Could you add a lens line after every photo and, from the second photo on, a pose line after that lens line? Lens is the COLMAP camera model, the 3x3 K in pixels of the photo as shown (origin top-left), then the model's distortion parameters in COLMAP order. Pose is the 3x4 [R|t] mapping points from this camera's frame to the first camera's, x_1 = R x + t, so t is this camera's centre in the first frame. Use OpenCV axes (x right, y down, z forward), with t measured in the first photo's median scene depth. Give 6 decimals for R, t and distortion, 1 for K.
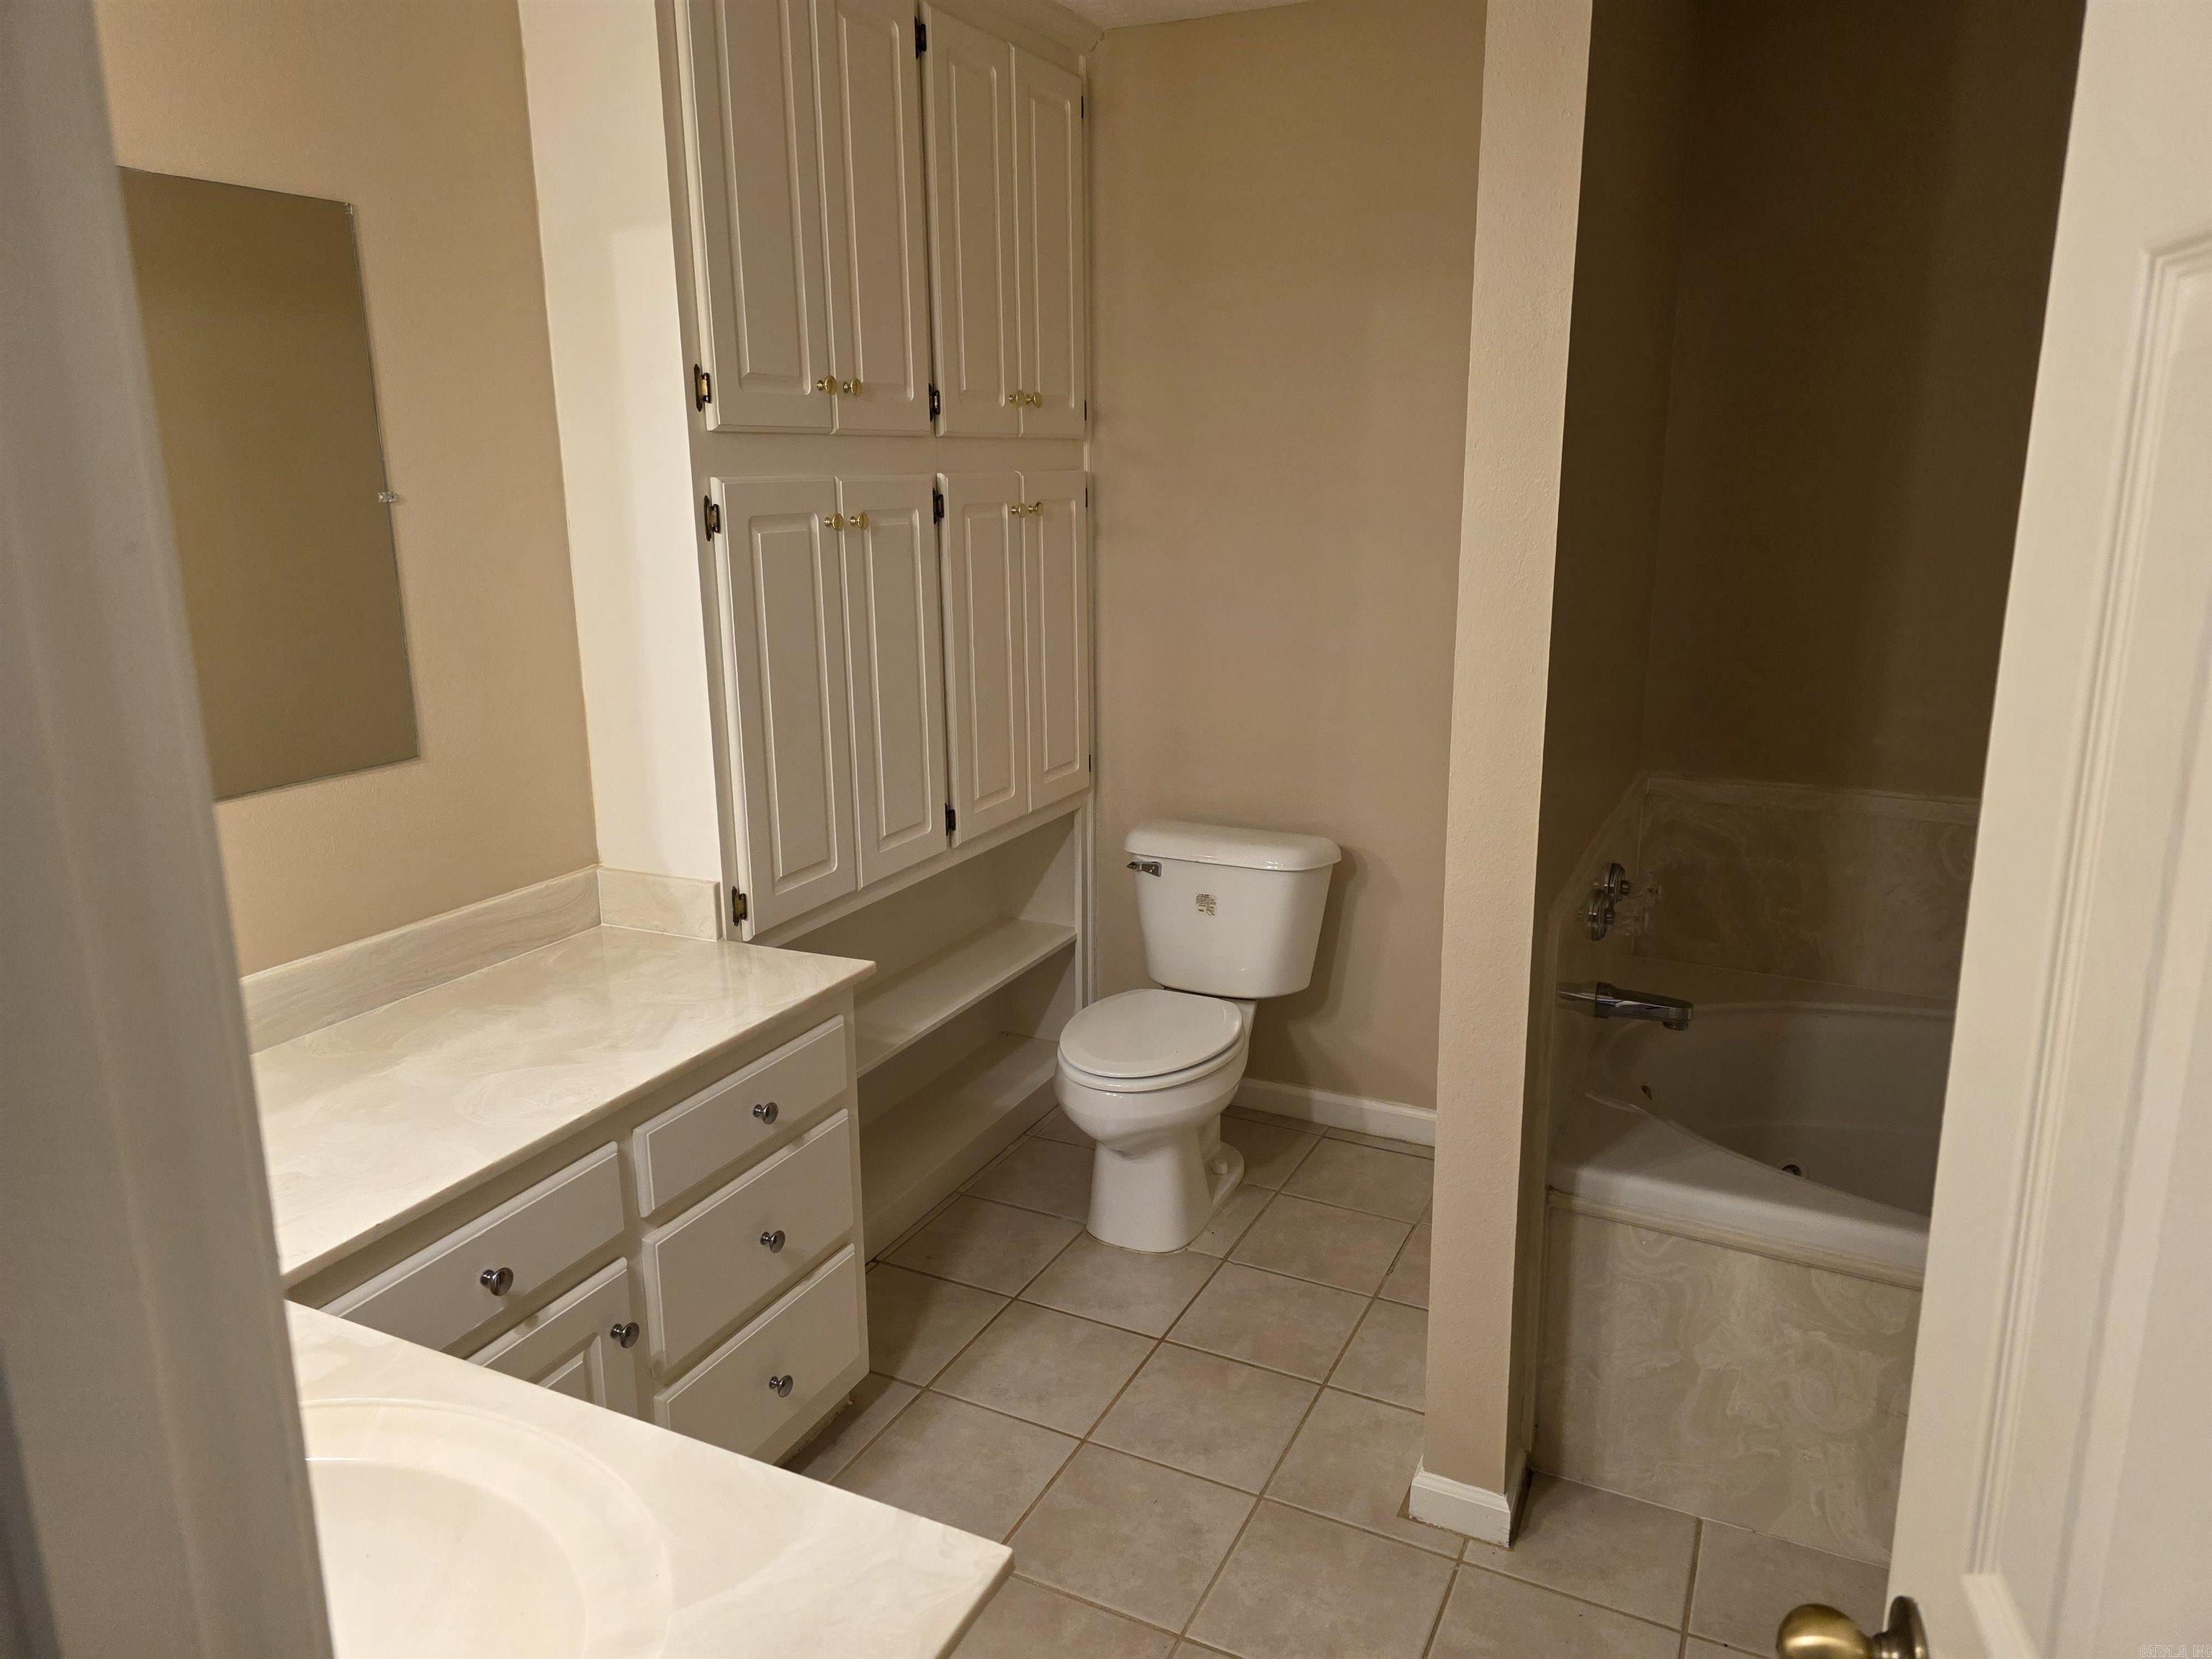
lens RADIAL K [[1480.3, 0, 1103.4], [0, 1480.3, 817.9], [0, 0, 1]] dist [0.050422, -0.037443]
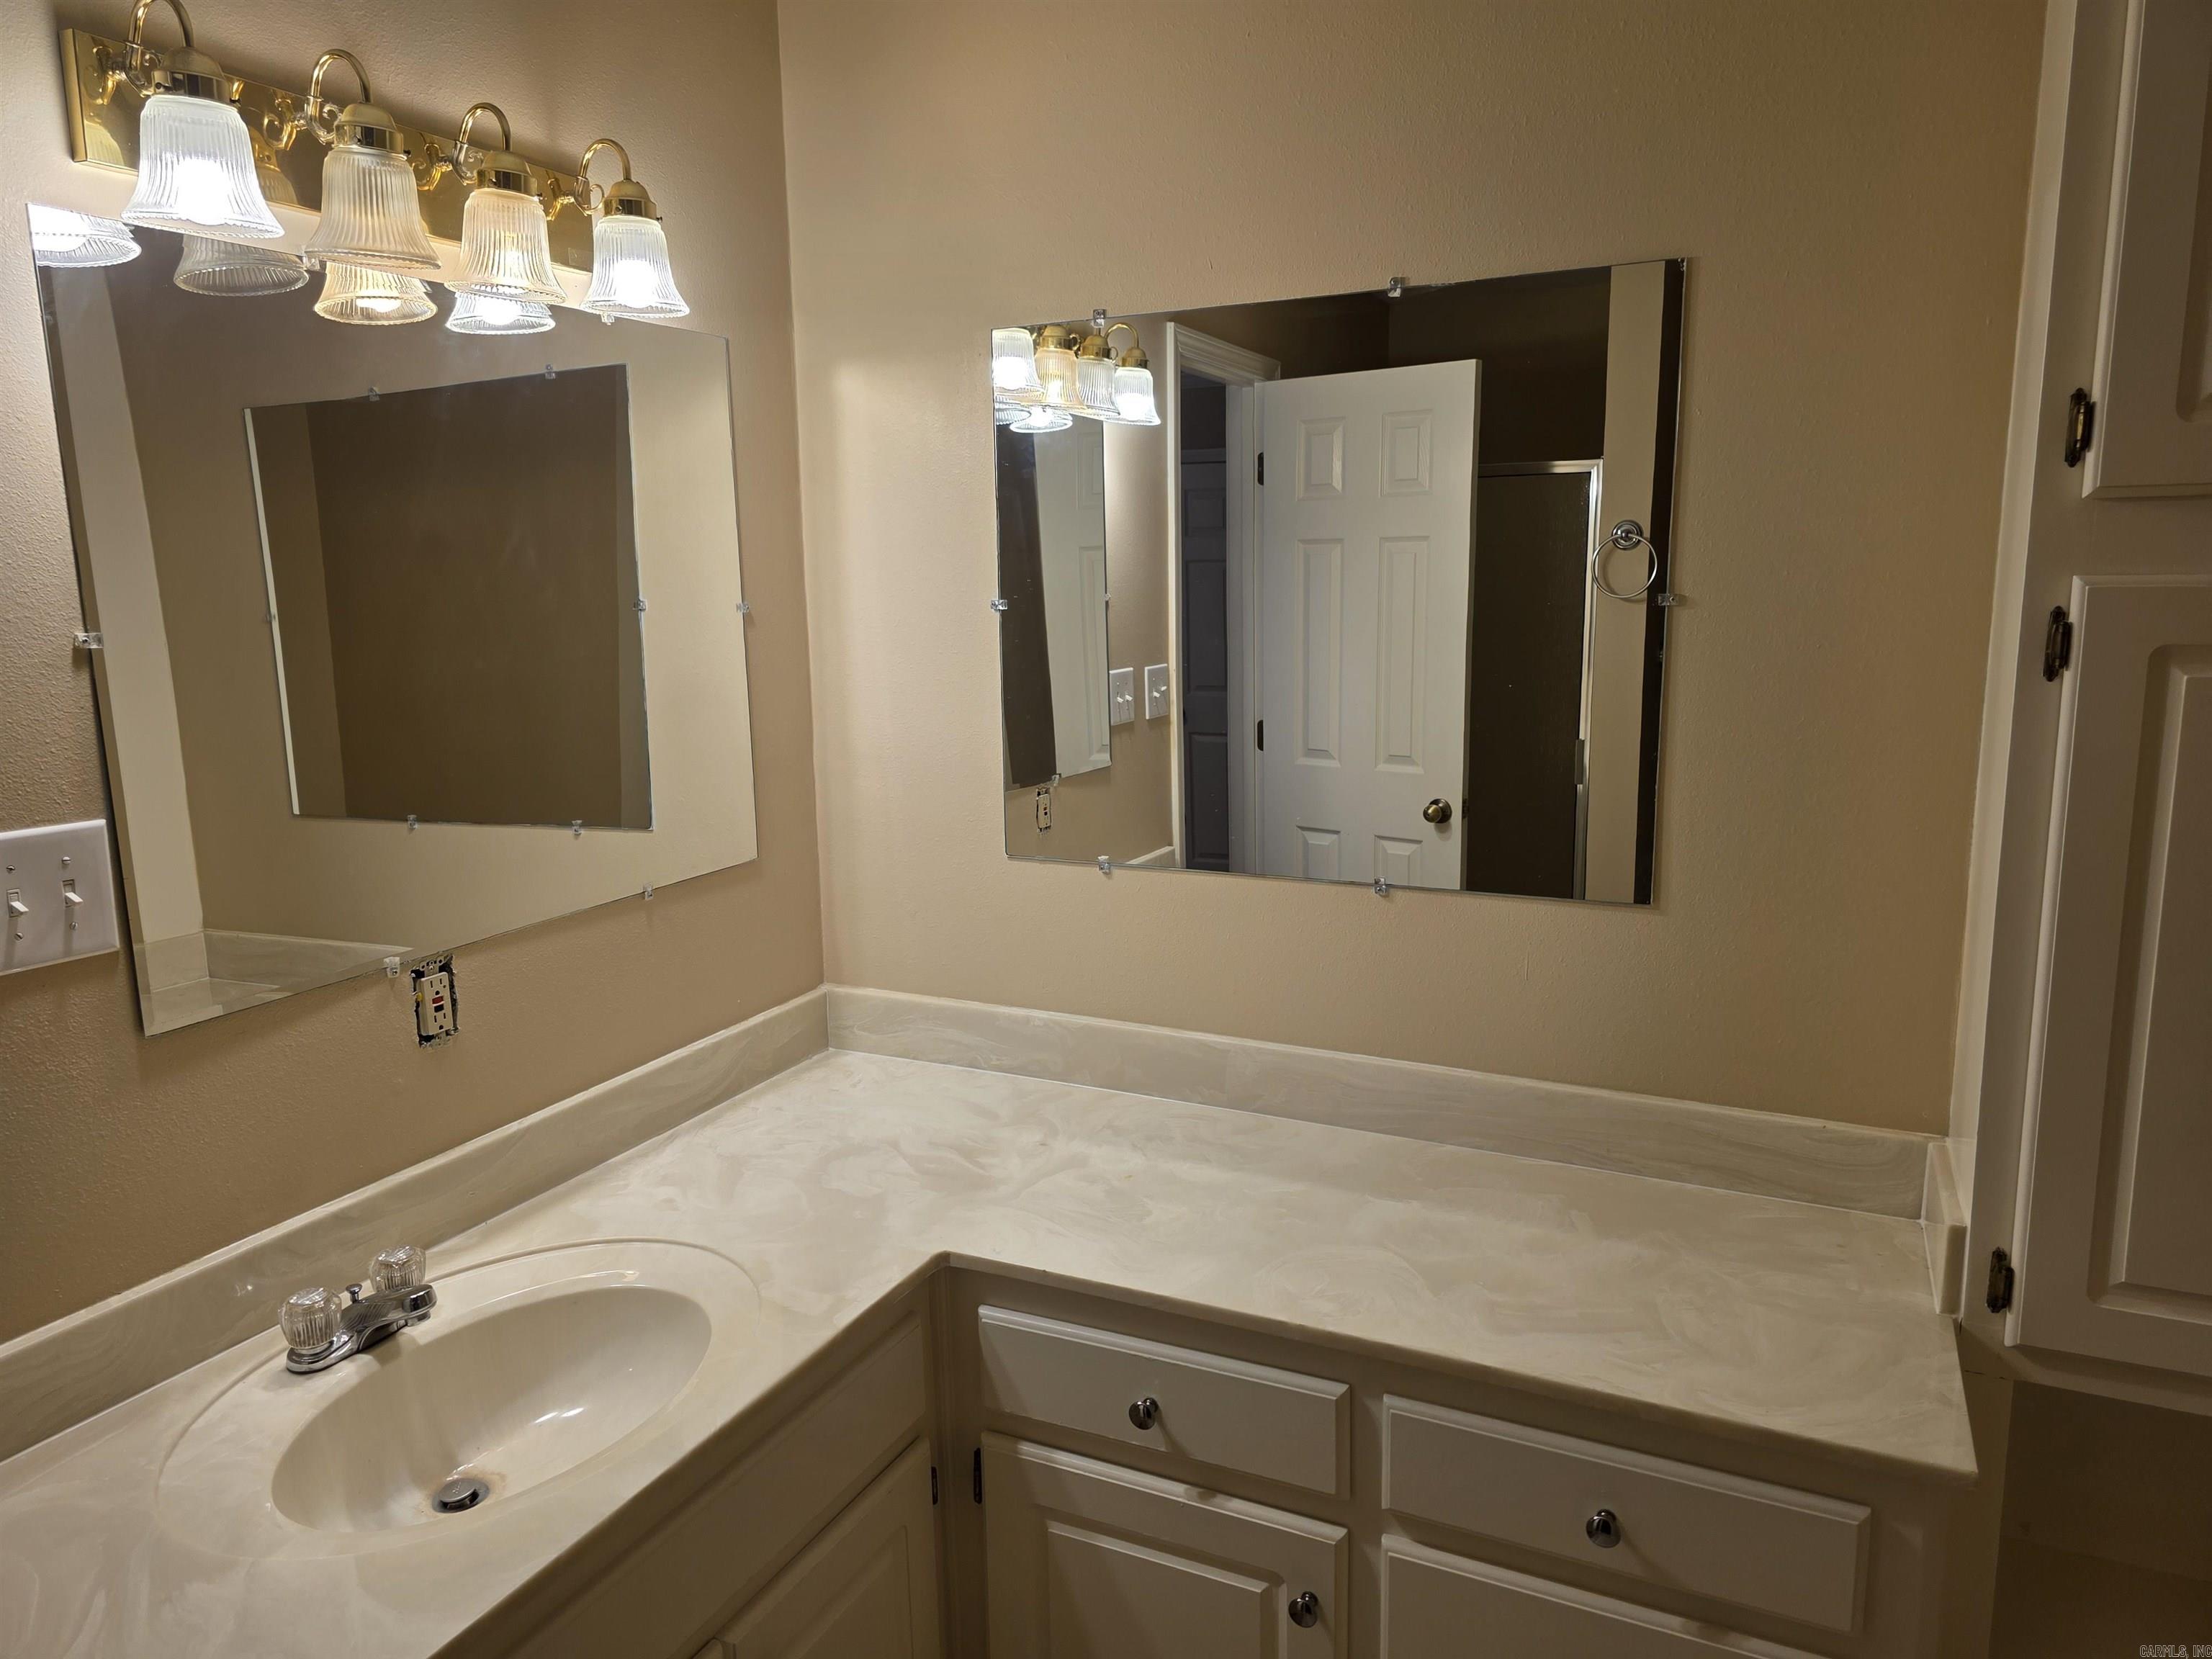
lens RADIAL K [[1480.3, 0, 1103.5], [0, 1480.3, 836.2], [0, 0, 1]] dist [0.050422, -0.037443]
pose [[0.008835, 0.181644, -0.983325, 0.359676], [-0.224520, 0.958616, 0.175062, -0.158129], [0.974430, 0.219229, 0.049252, 0.661667]]
